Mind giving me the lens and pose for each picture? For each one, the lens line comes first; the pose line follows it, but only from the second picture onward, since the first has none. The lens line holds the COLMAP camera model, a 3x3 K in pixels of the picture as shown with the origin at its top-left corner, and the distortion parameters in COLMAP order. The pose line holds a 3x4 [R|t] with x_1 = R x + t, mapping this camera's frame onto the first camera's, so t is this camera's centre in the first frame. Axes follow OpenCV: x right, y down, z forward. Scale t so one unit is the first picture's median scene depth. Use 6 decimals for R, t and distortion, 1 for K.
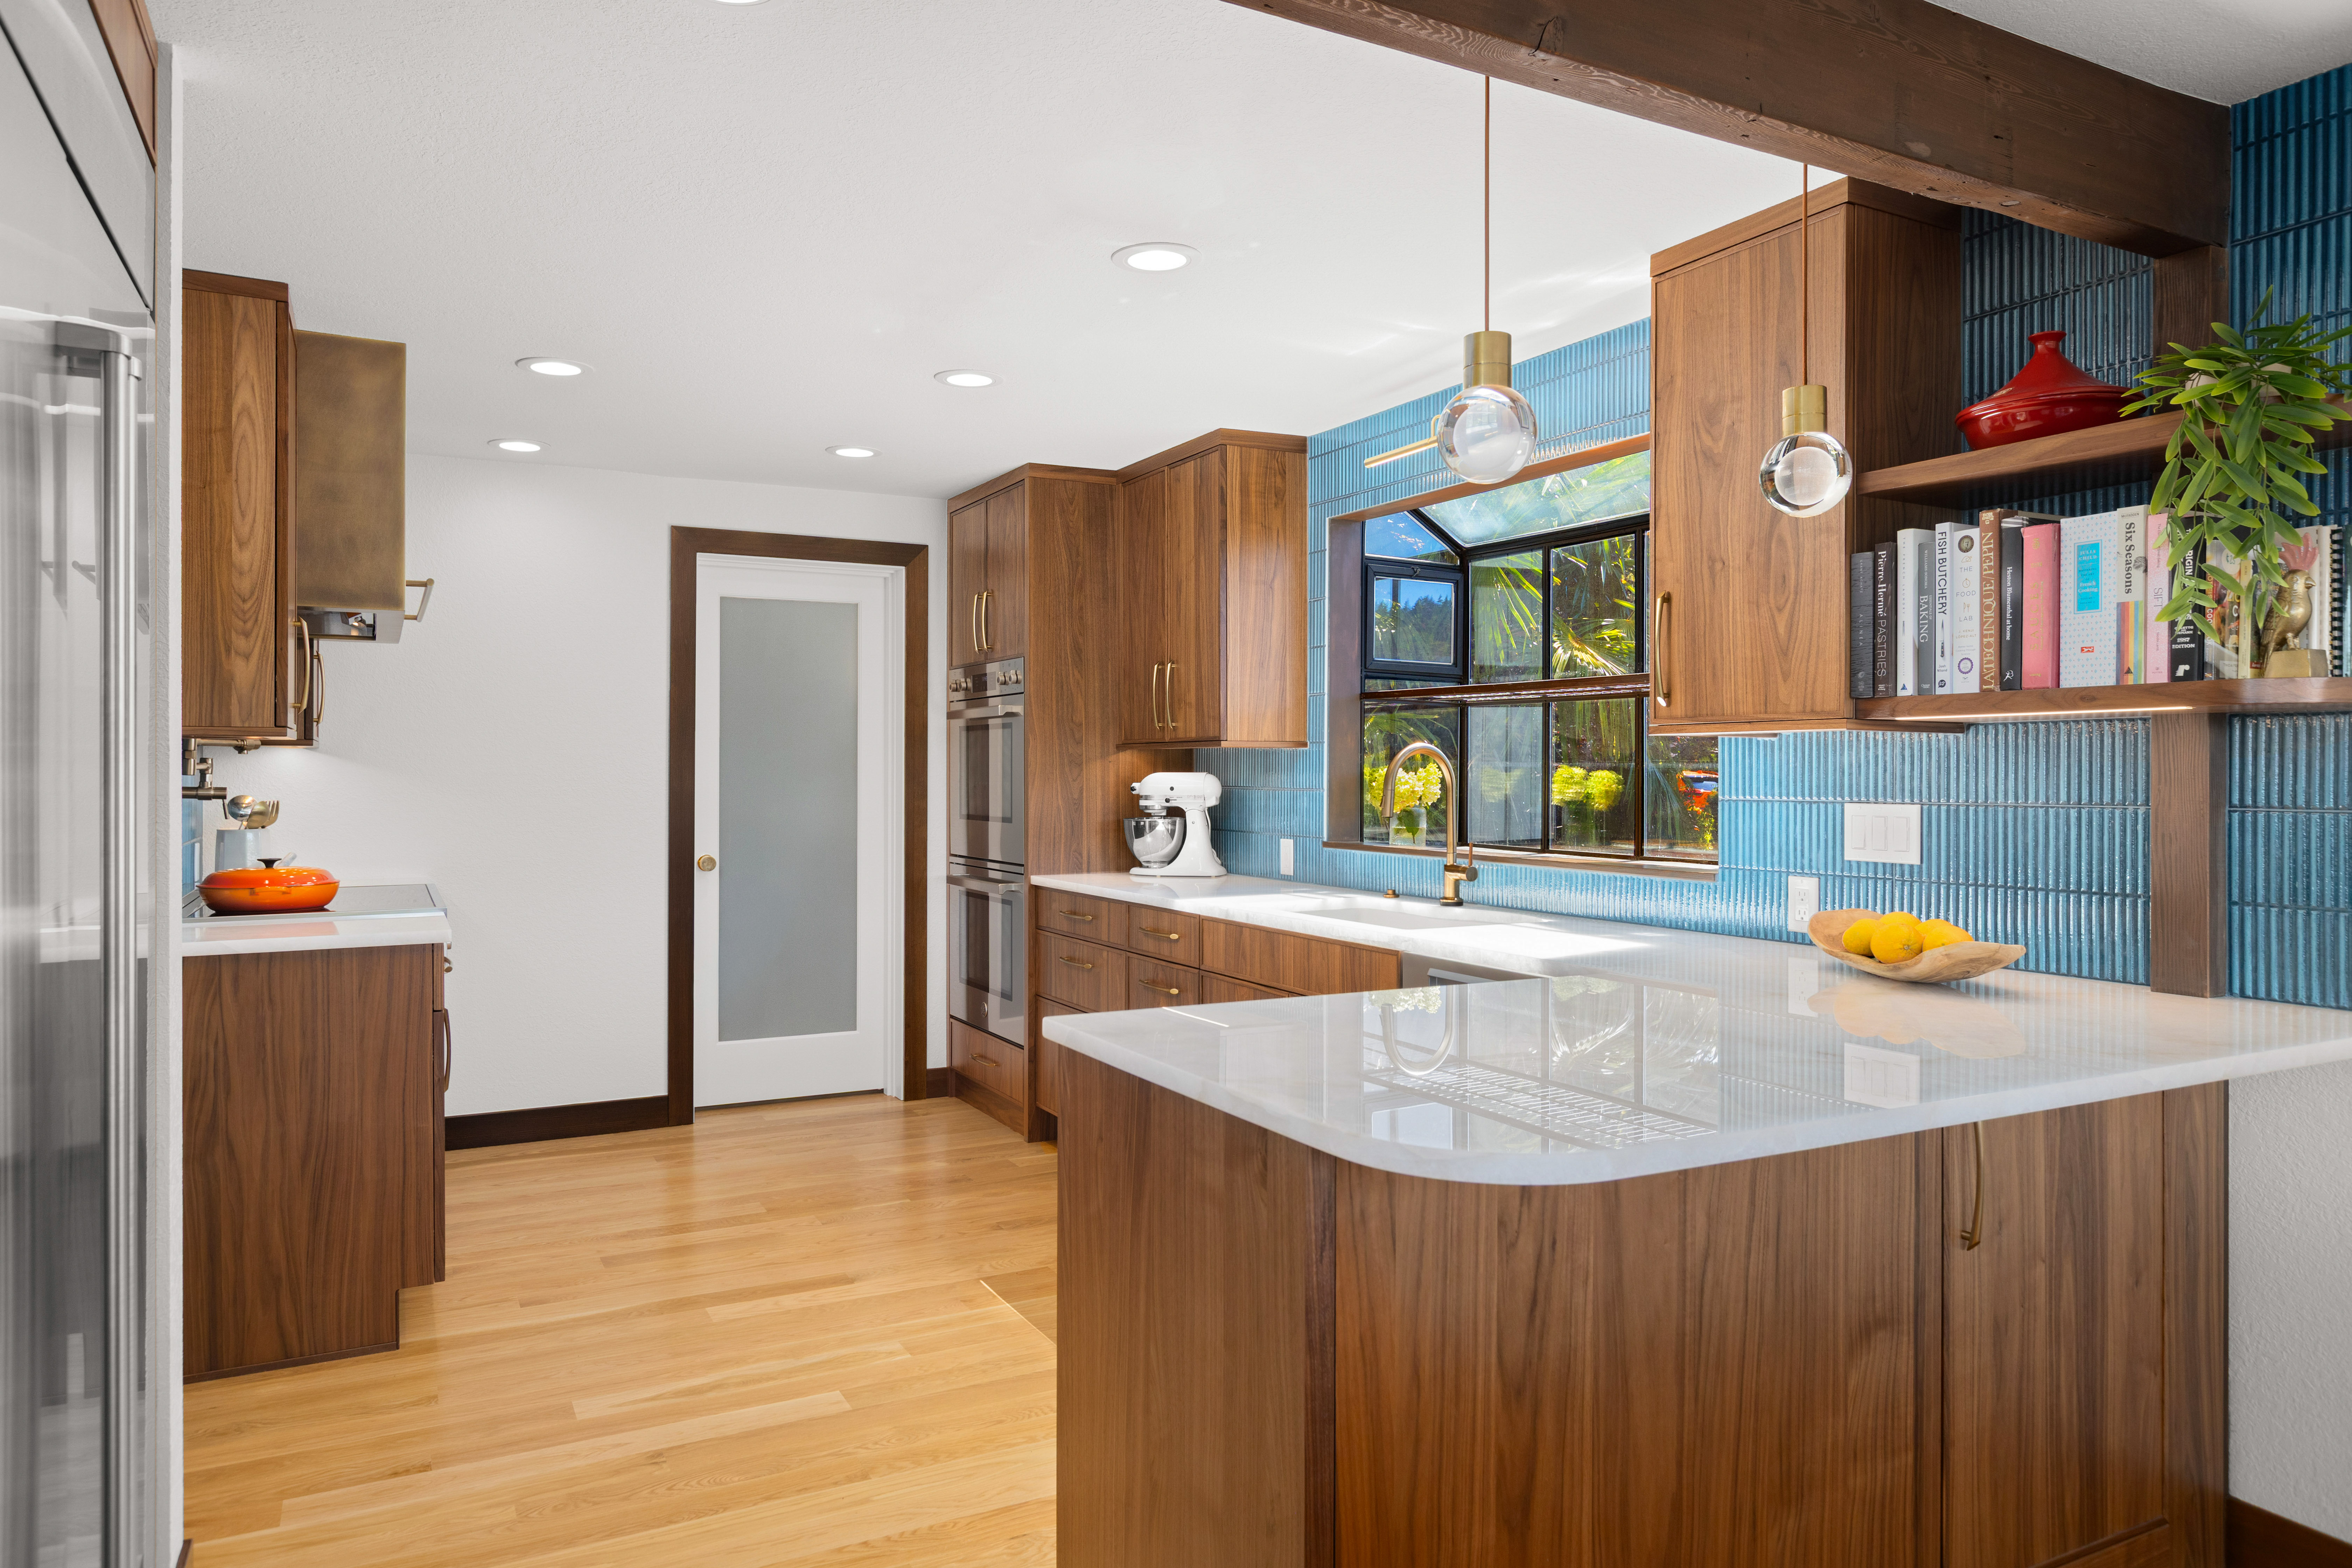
lens RADIAL K [[1480.5, 0, 1191.6], [0, 1480.5, 771.8], [0, 0, 1]] dist [0.001841, -0.001656]
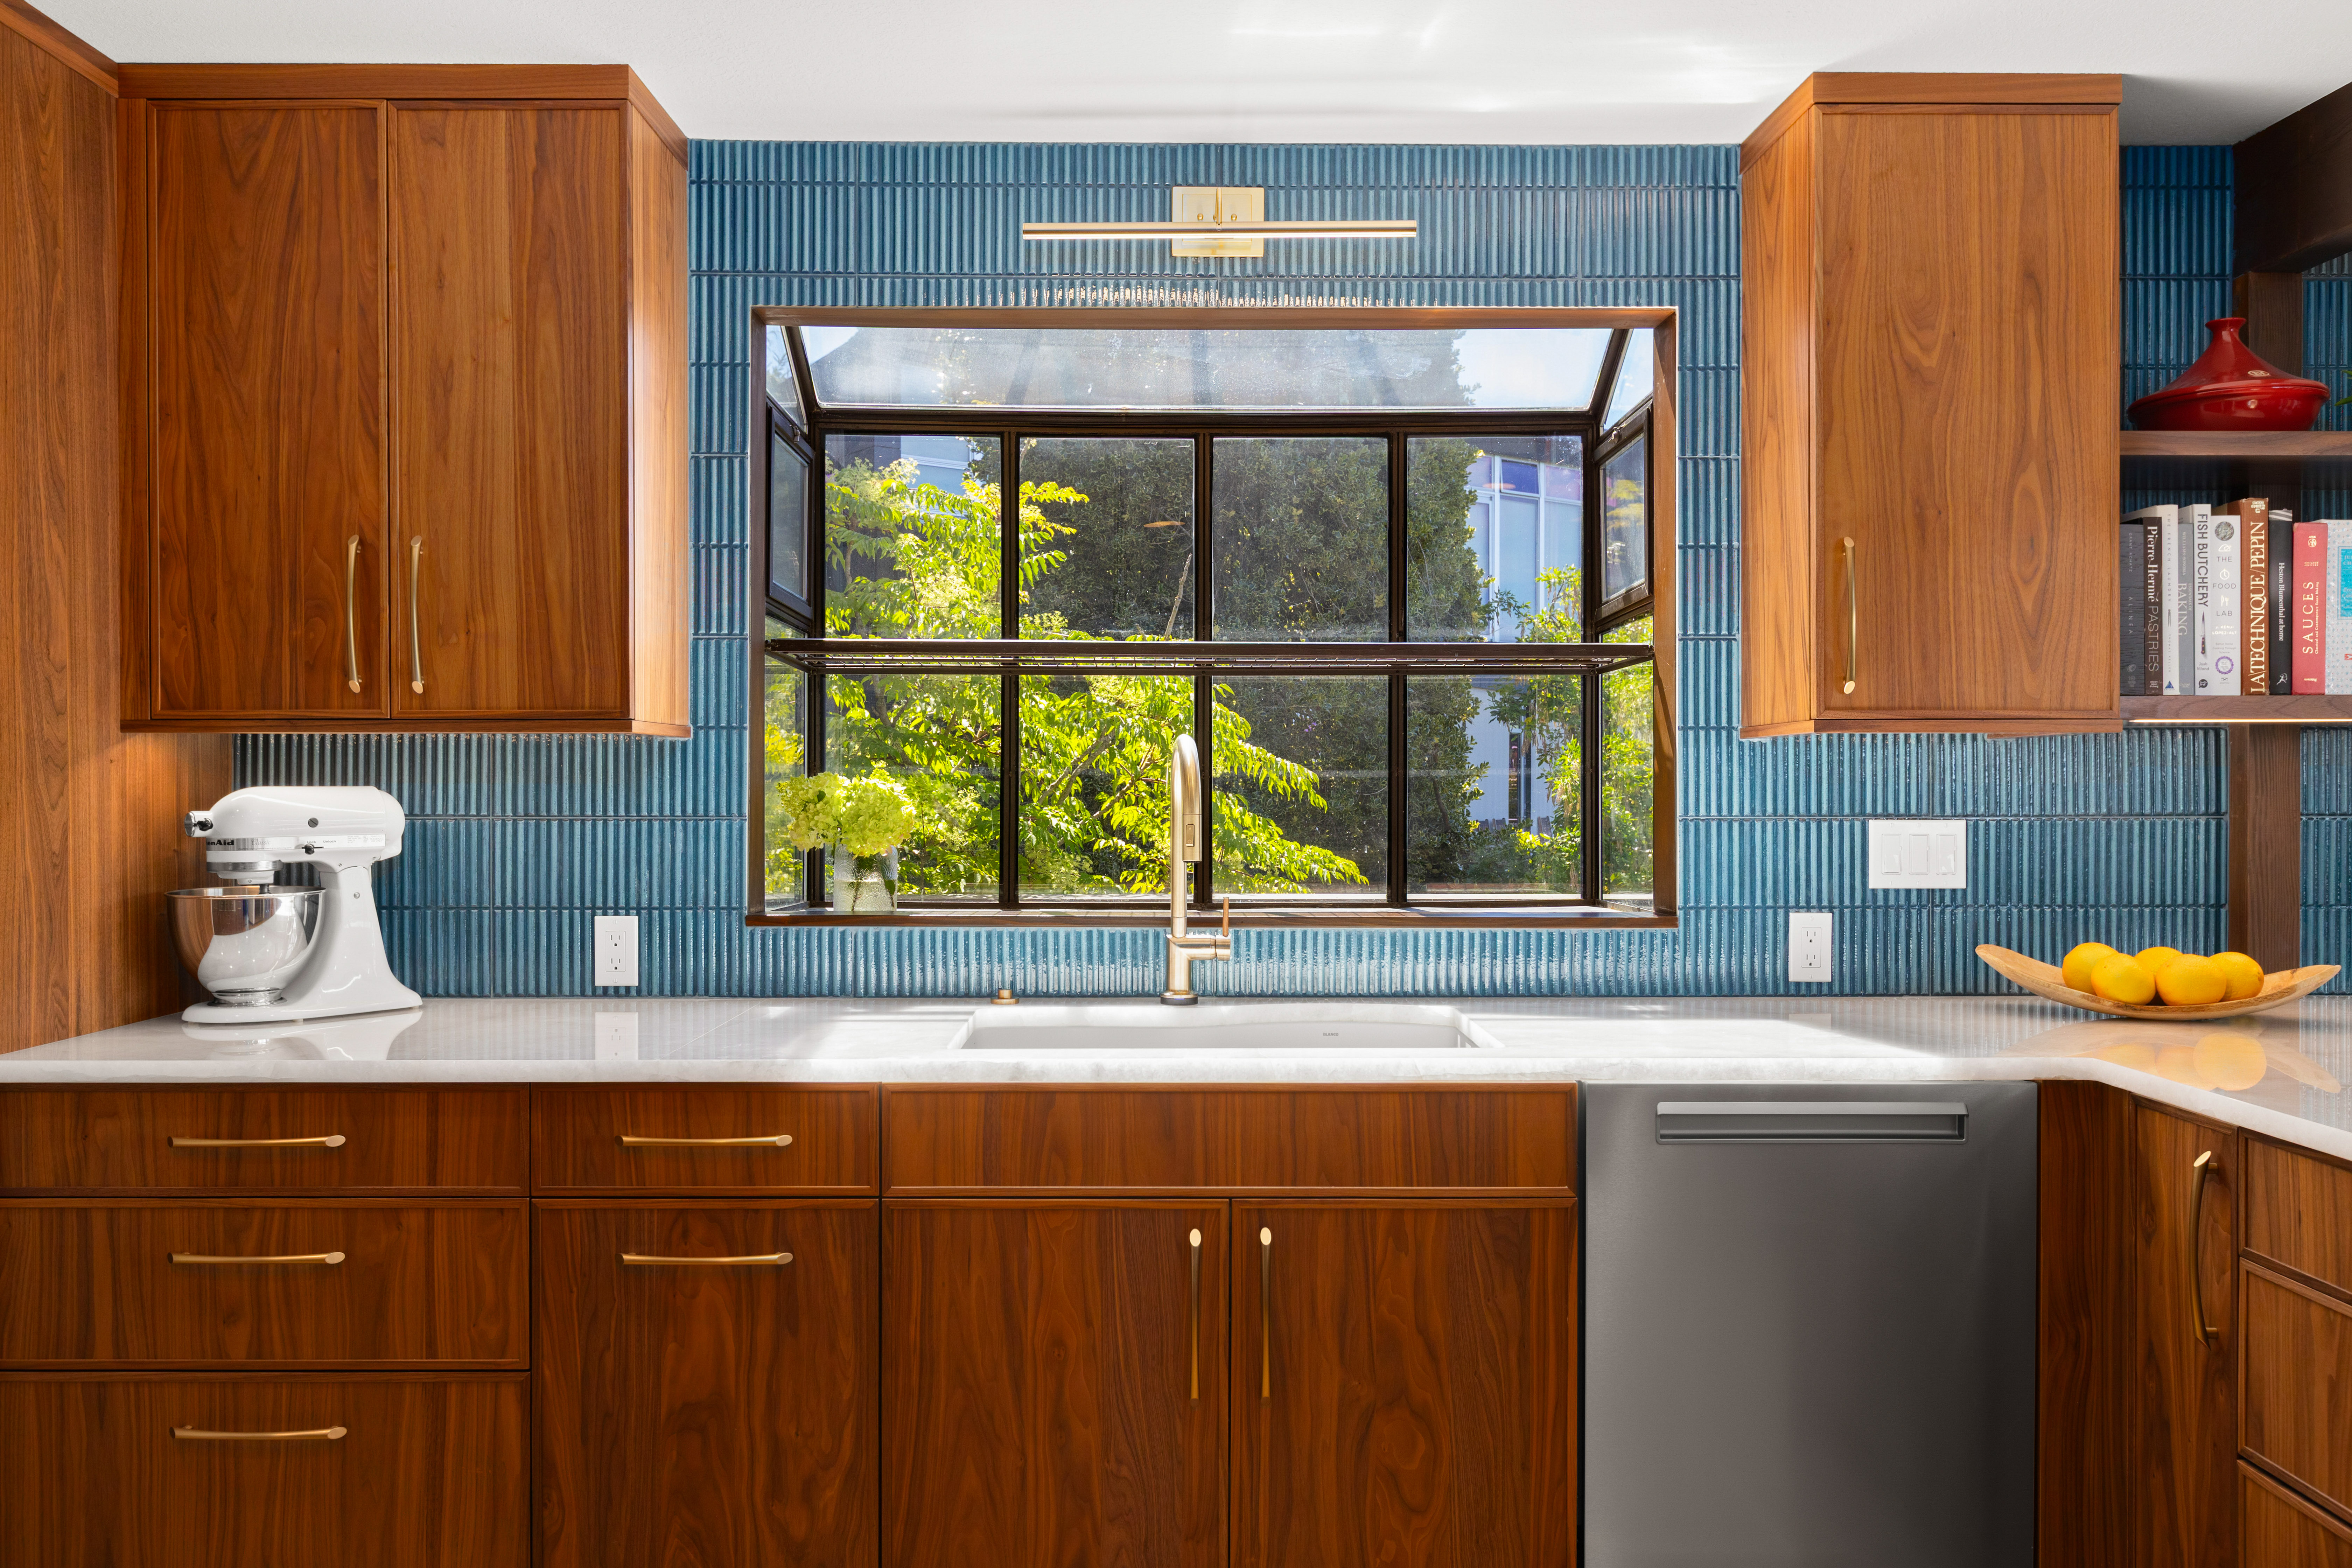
lens RADIAL K [[1742.3, 0, 1169.4], [0, 1742.3, 797.9], [0, 0, 1]] dist [0.000459, -0.006628]
pose [[0.471511, -0.009524, 0.881809, -0.581598], [0.001313, 0.999948, 0.010098, -0.001365], [-0.881859, -0.003604, 0.471499, 0.853329]]
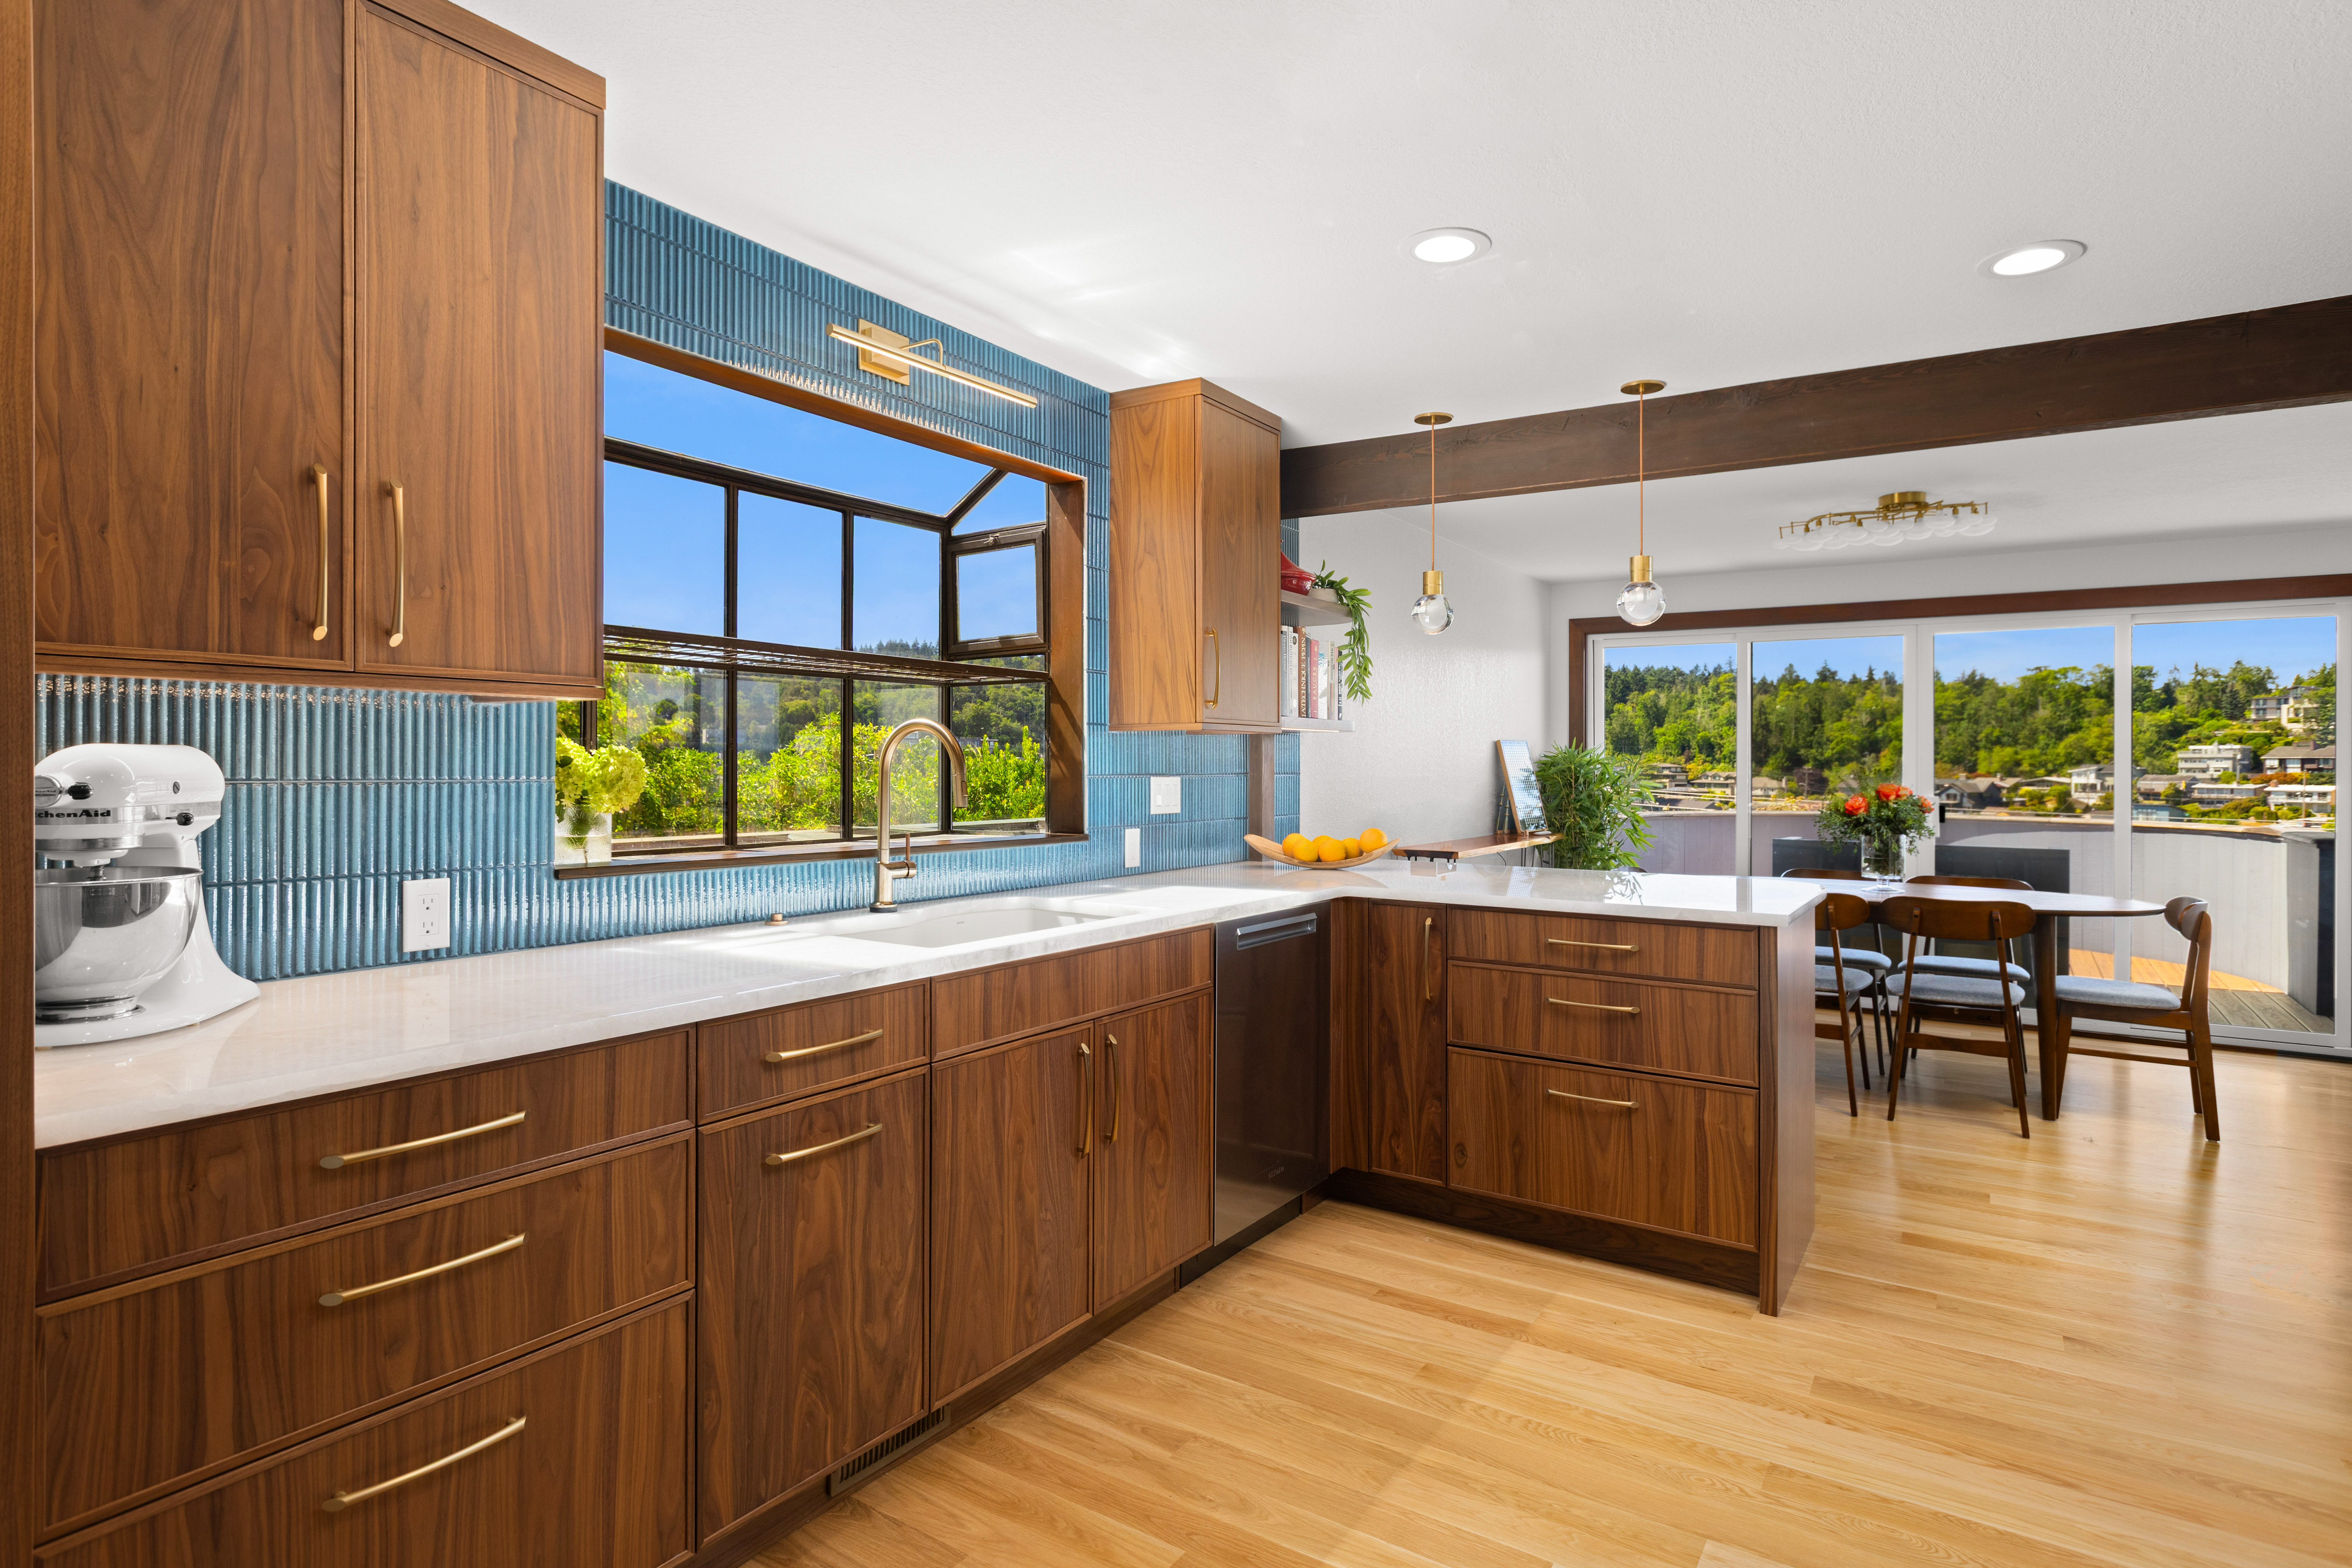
lens RADIAL K [[1205.0, 0, 1163.7], [0, 1205.0, 767.8], [0, 0, 1]] dist [-0.005141, 0.000529]
pose [[-0.451401, -0.005198, 0.892306, -0.648725], [-0.005316, 0.999981, 0.003135, 0.007091], [-0.892305, -0.003328, -0.451420, 1.492800]]
